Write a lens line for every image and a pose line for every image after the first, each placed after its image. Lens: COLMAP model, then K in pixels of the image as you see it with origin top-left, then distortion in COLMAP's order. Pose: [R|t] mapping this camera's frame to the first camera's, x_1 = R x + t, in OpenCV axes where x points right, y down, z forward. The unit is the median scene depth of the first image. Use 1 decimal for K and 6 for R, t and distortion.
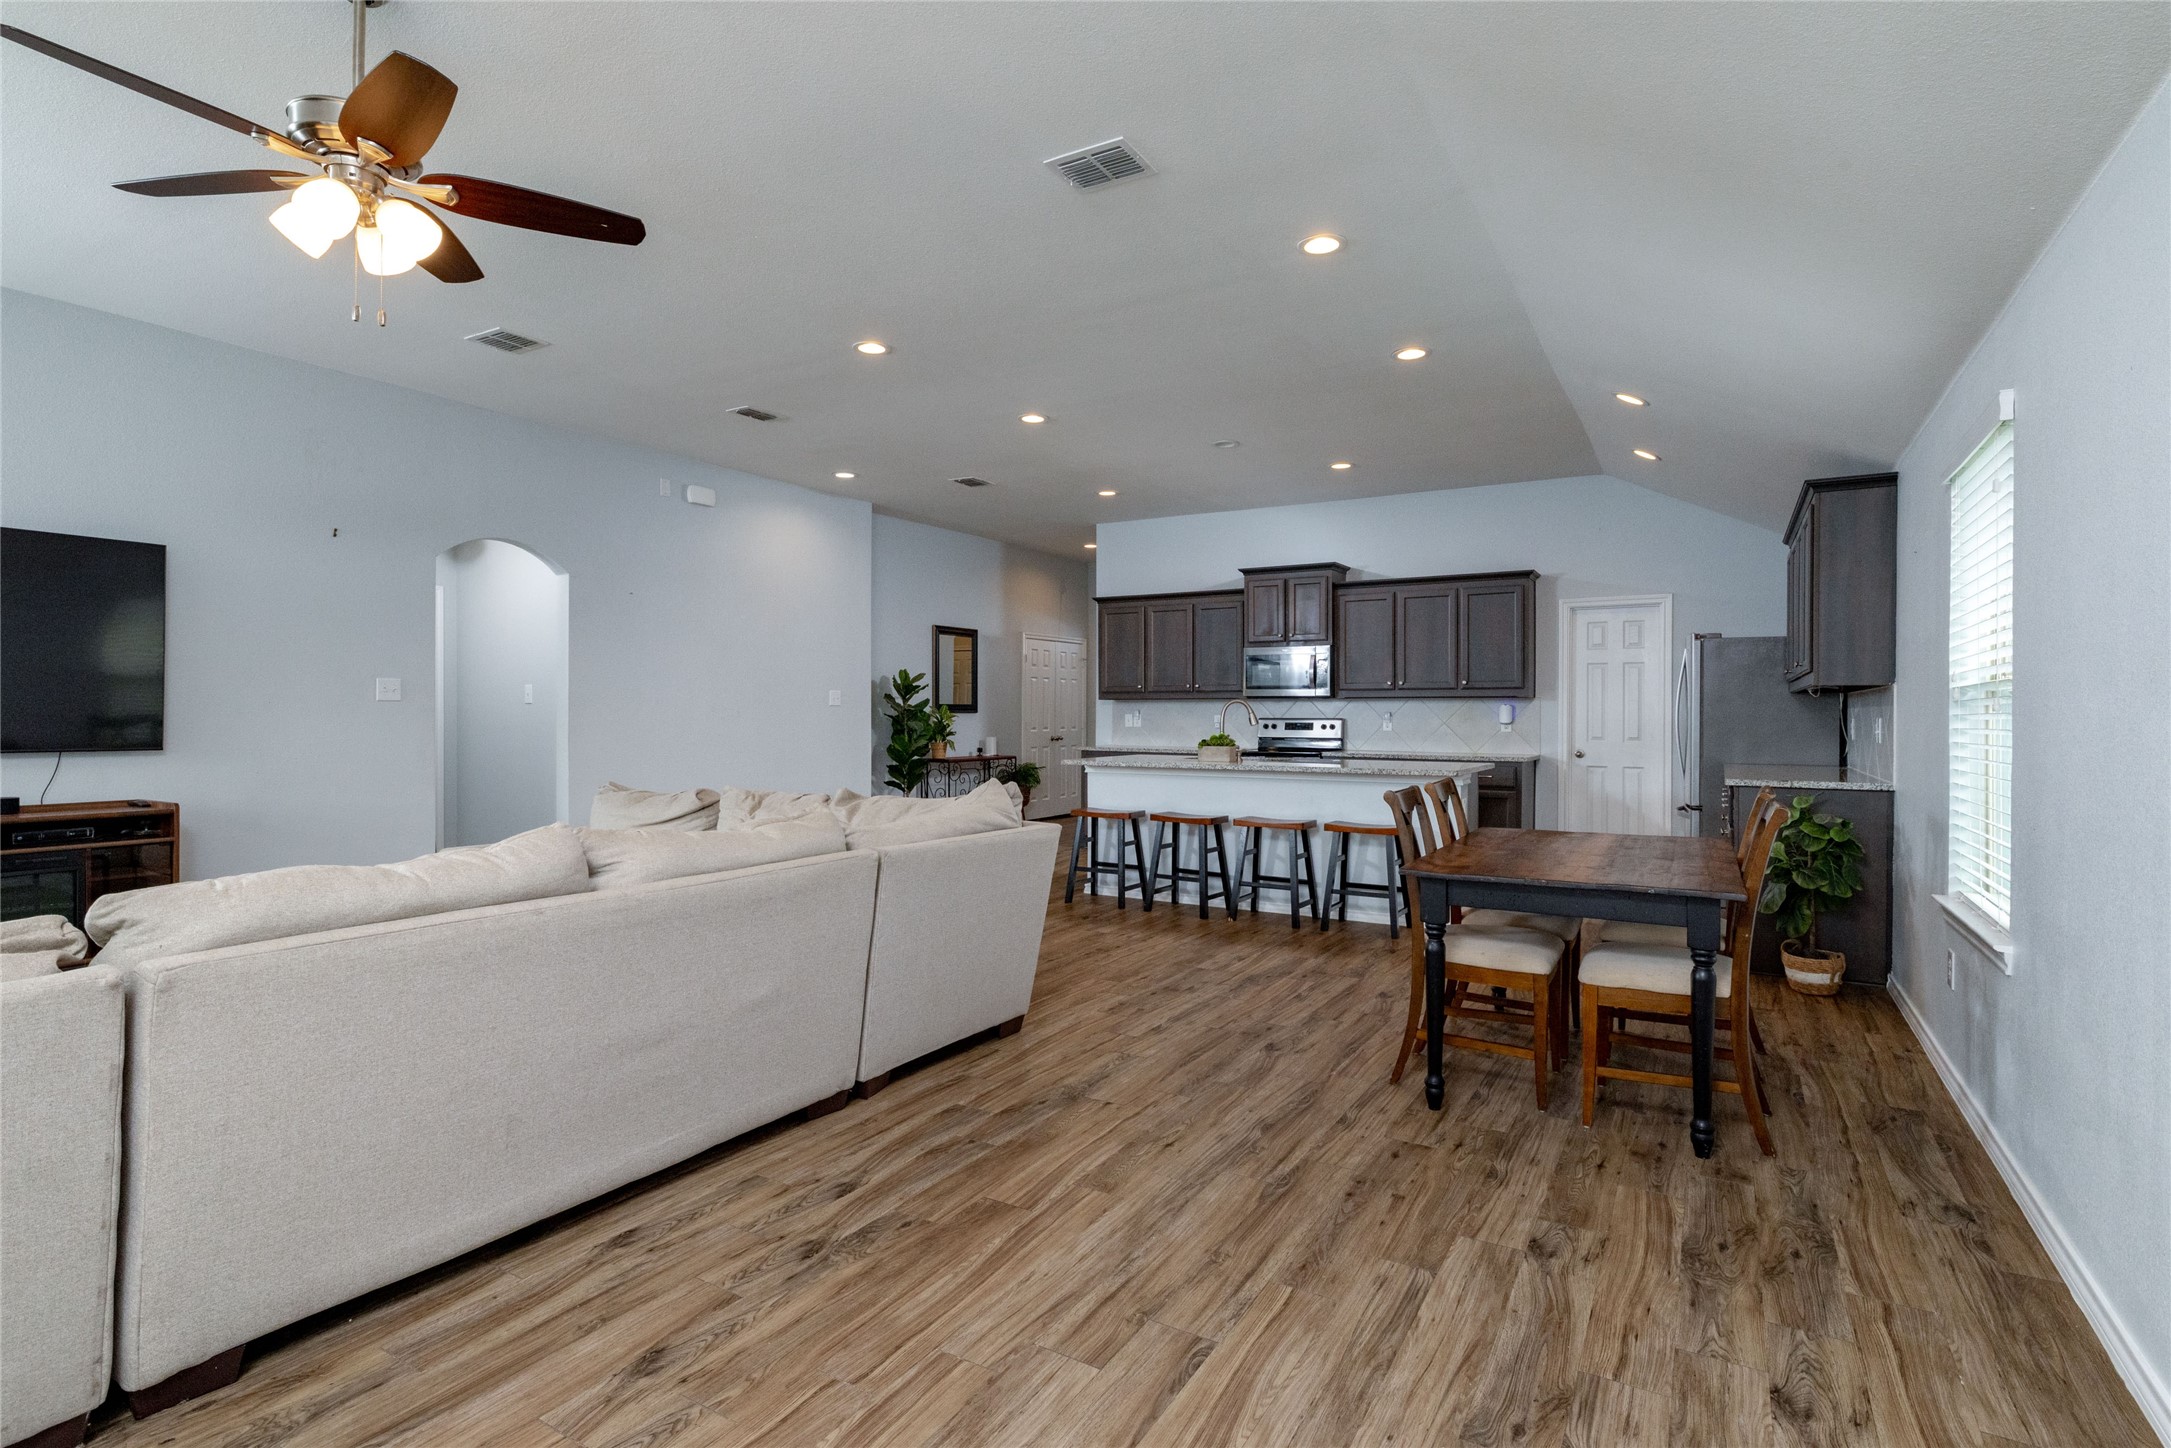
lens RADIAL K [[1054.0, 0, 1095.0], [0, 1054.0, 727.2], [0, 0, 1]] dist [0.000457, 0.001310]
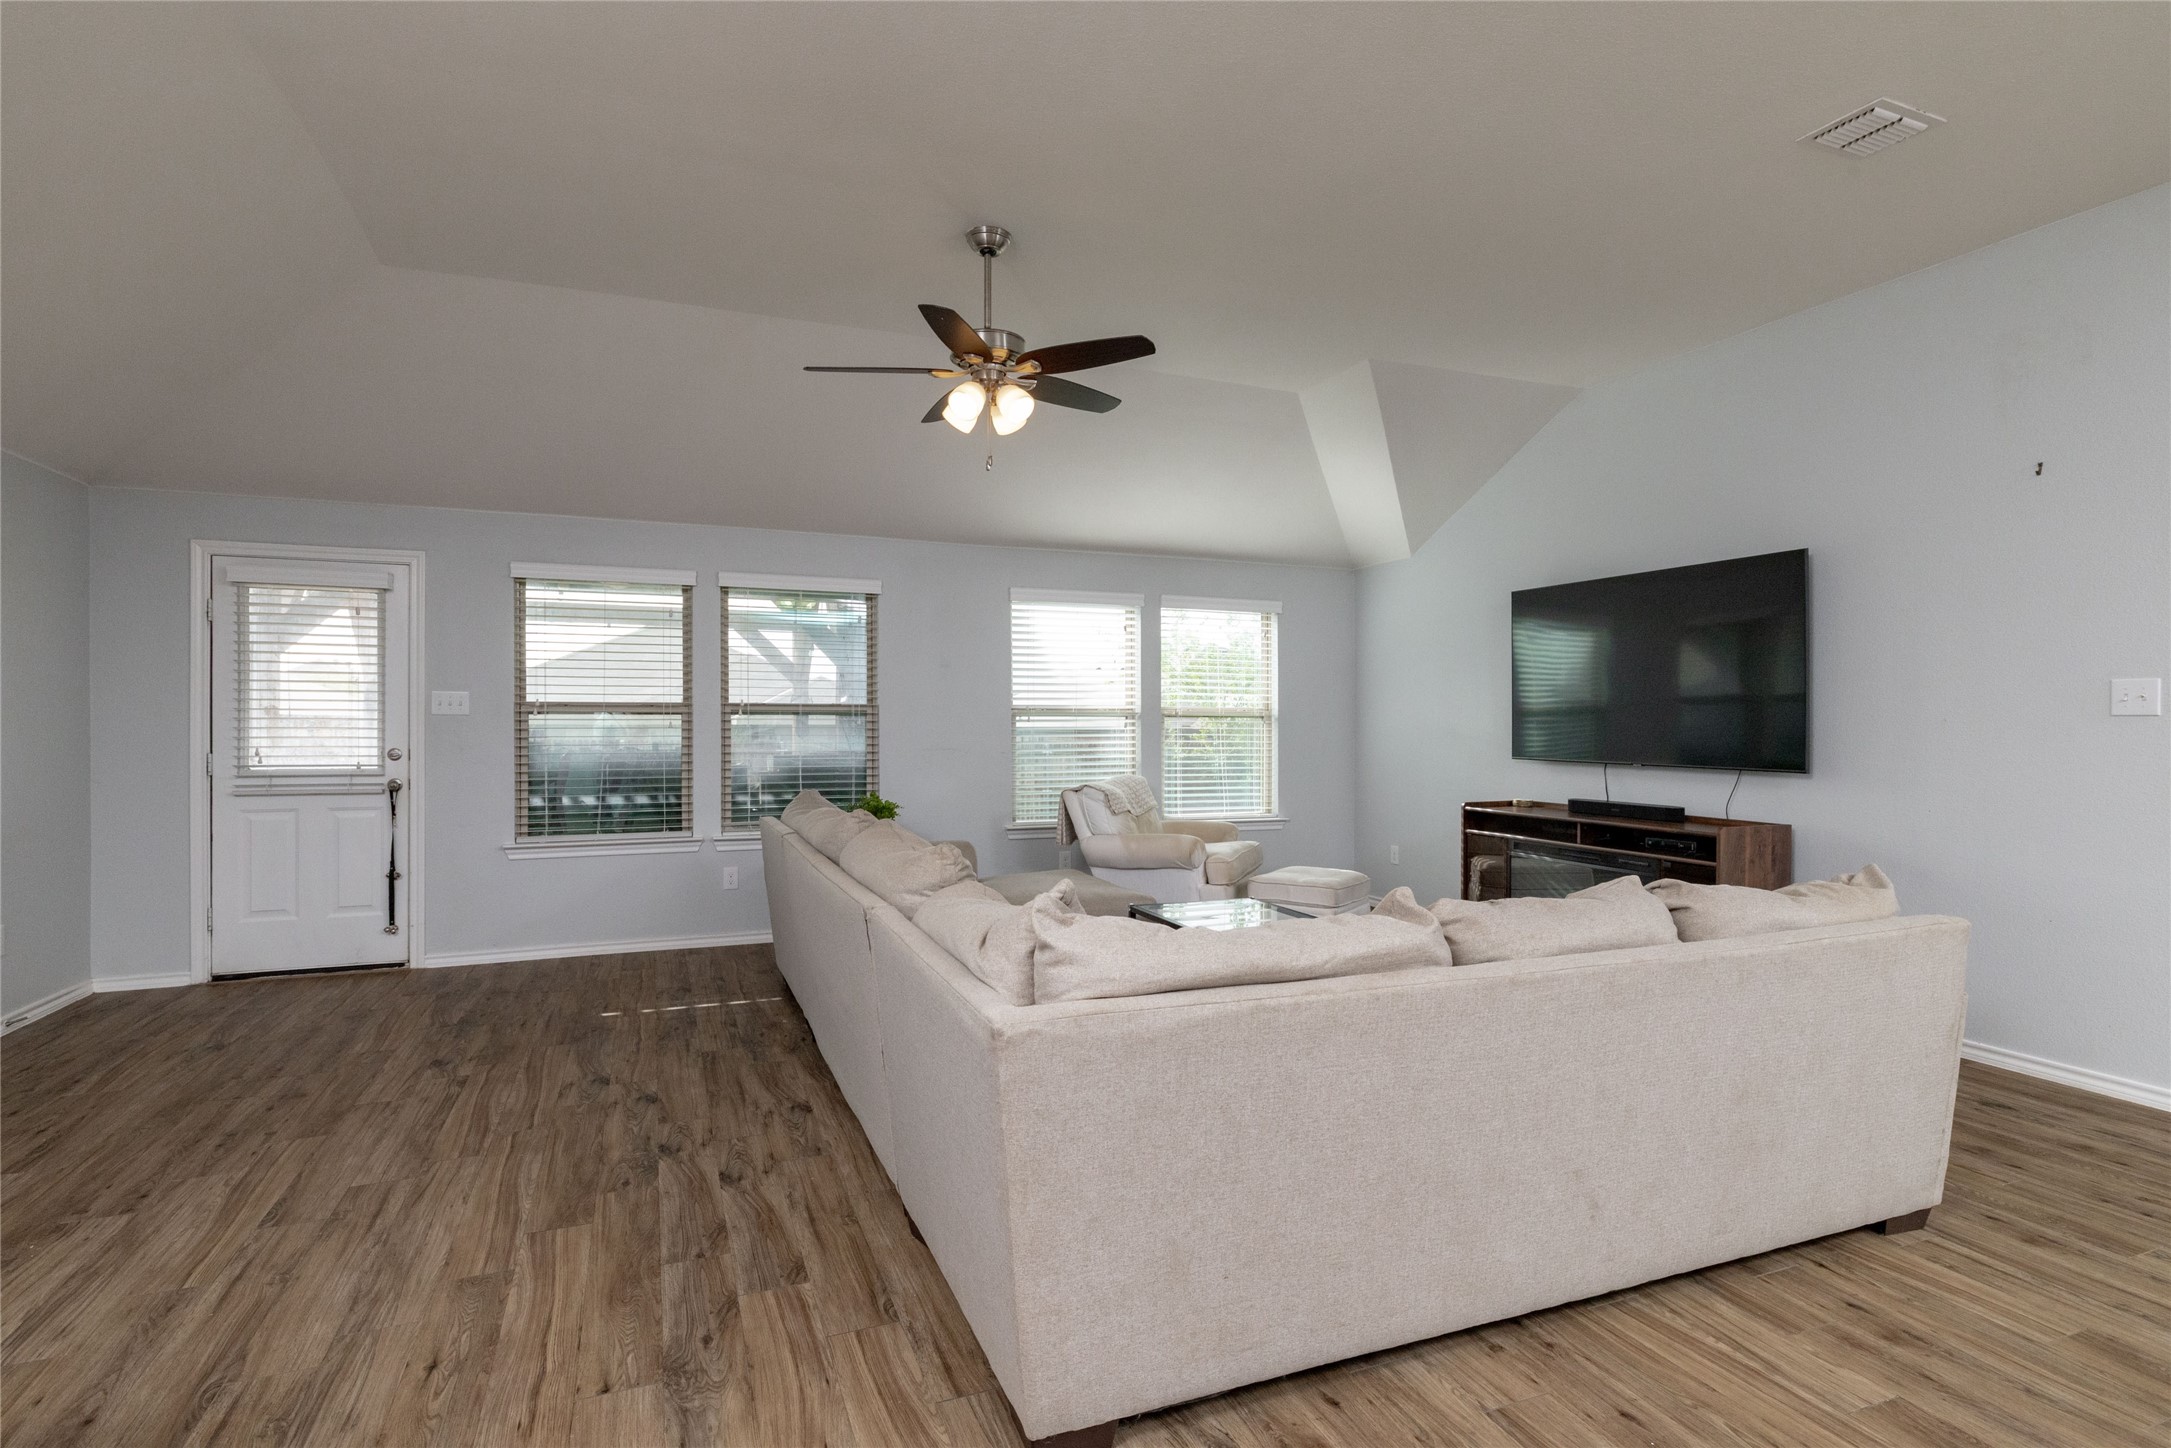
lens RADIAL K [[1054.0, 0, 1105.8], [0, 1054.0, 724.0], [0, 0, 1]] dist [0.000457, 0.001310]
pose [[-0.593913, -0.002287, -0.804526, 0.237875], [-0.010469, 0.999933, 0.004886, -0.021330], [0.804461, 0.011324, -0.593897, 1.147162]]
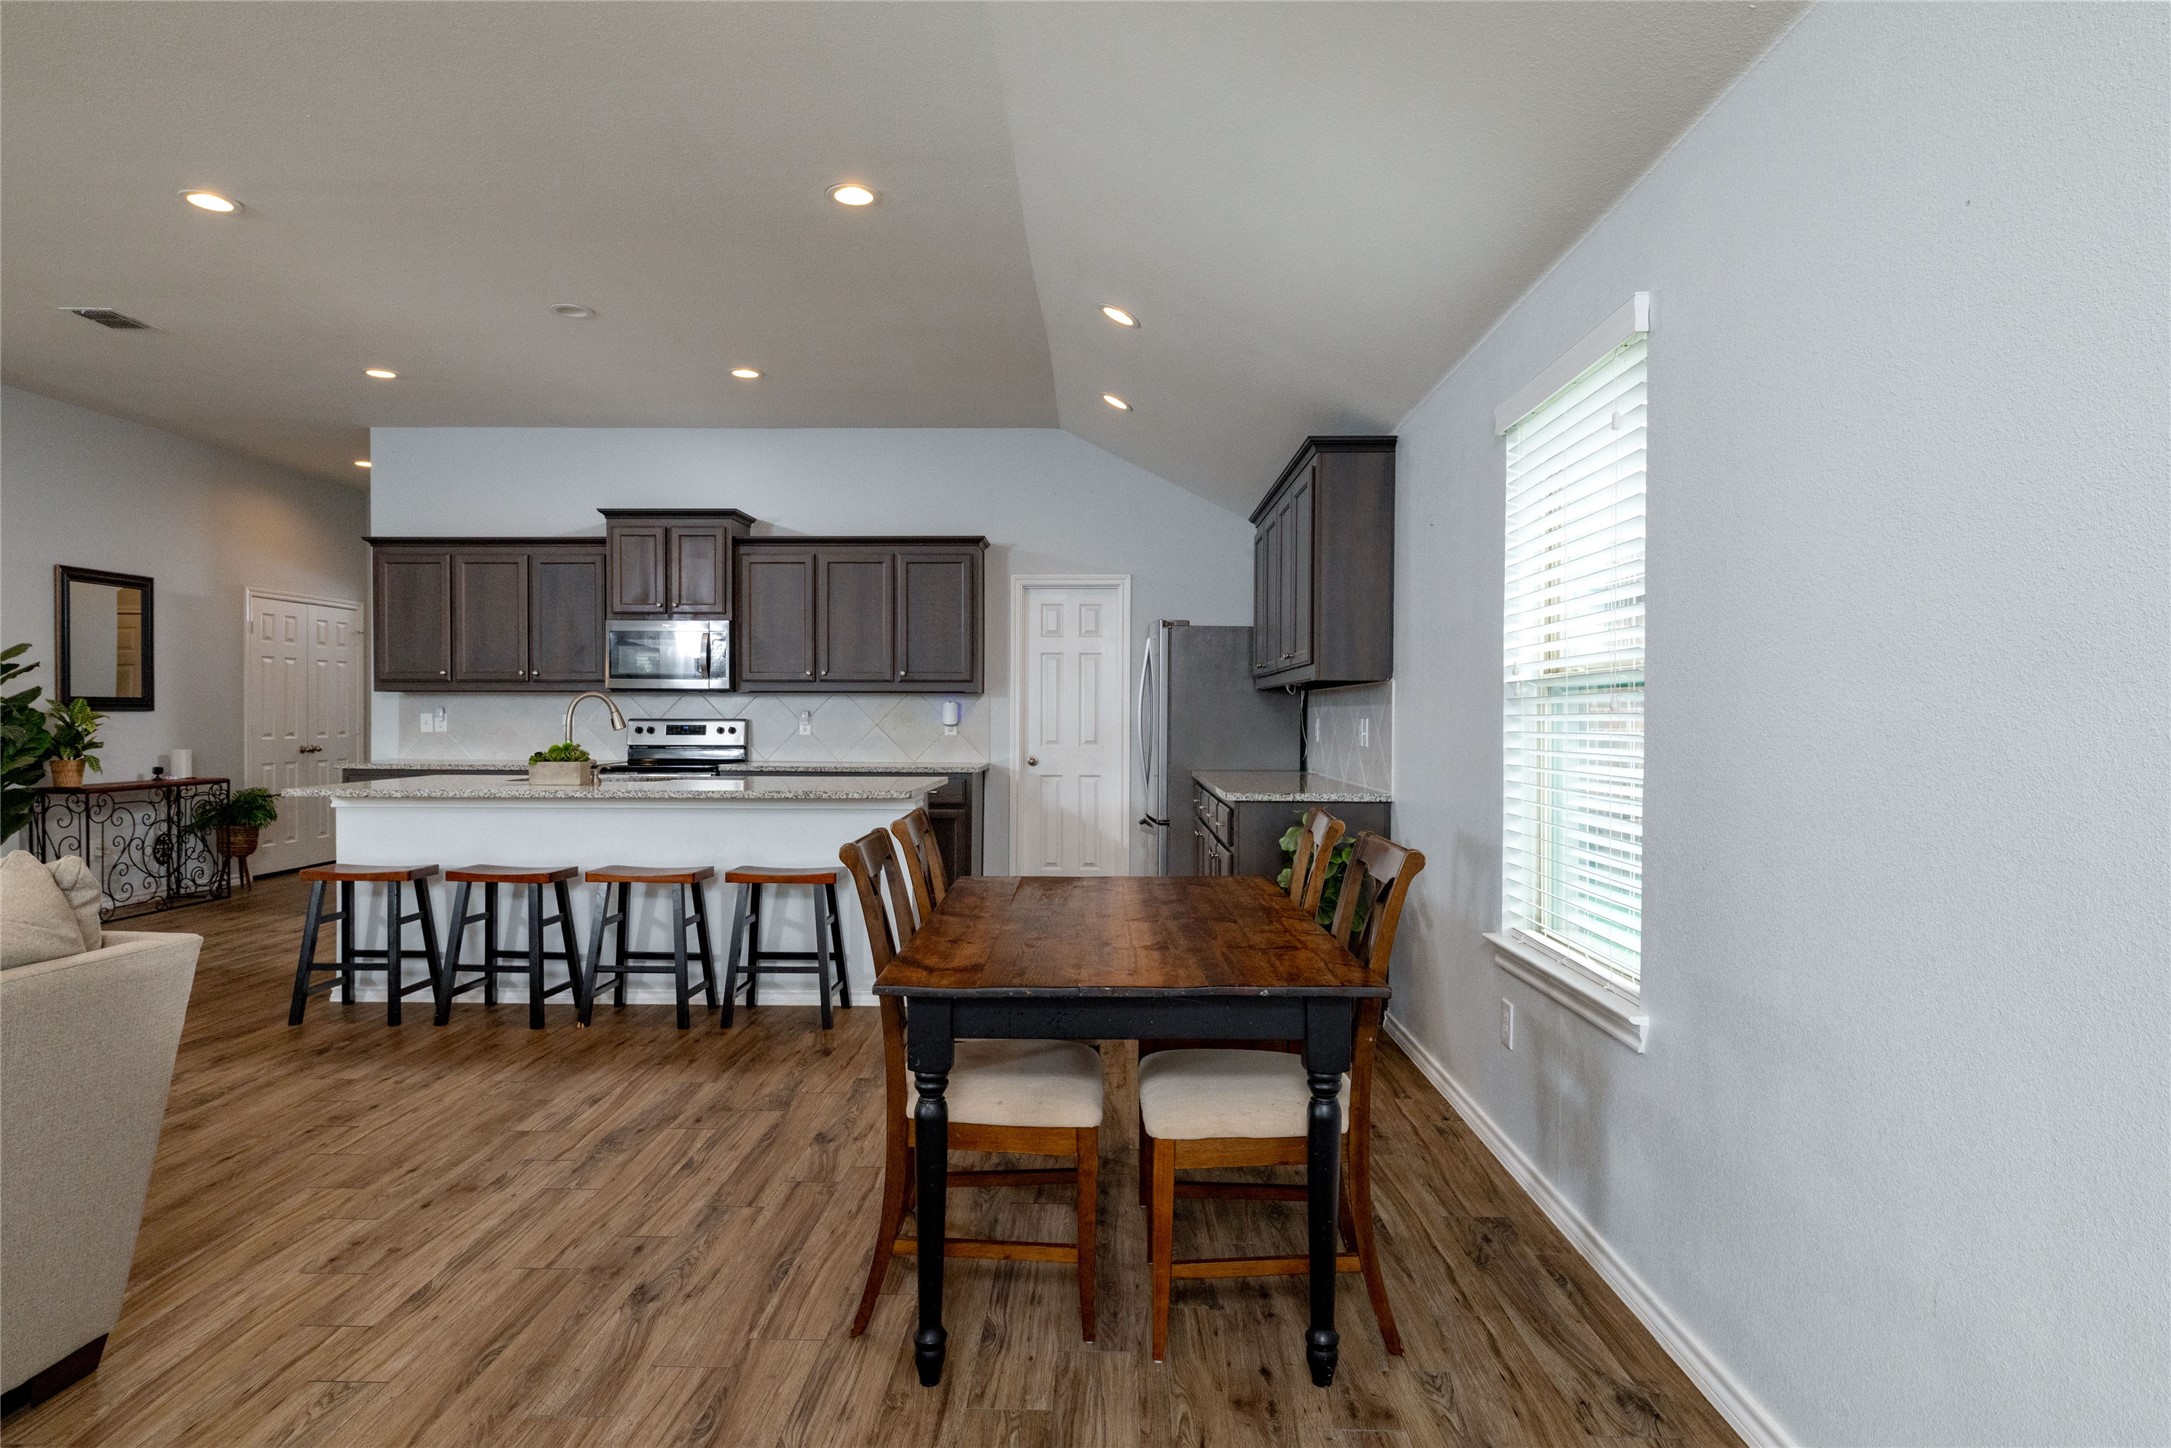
lens RADIAL K [[1211.5, 0, 1079.9], [0, 1211.5, 716.2], [0, 0, 1]] dist [-0.001161, 0.000516]
pose [[0.874241, -0.000547, 0.485492, 0.047273], [0.005425, 0.999948, -0.008643, -0.003403], [-0.485462, 0.010190, 0.874199, 0.258285]]
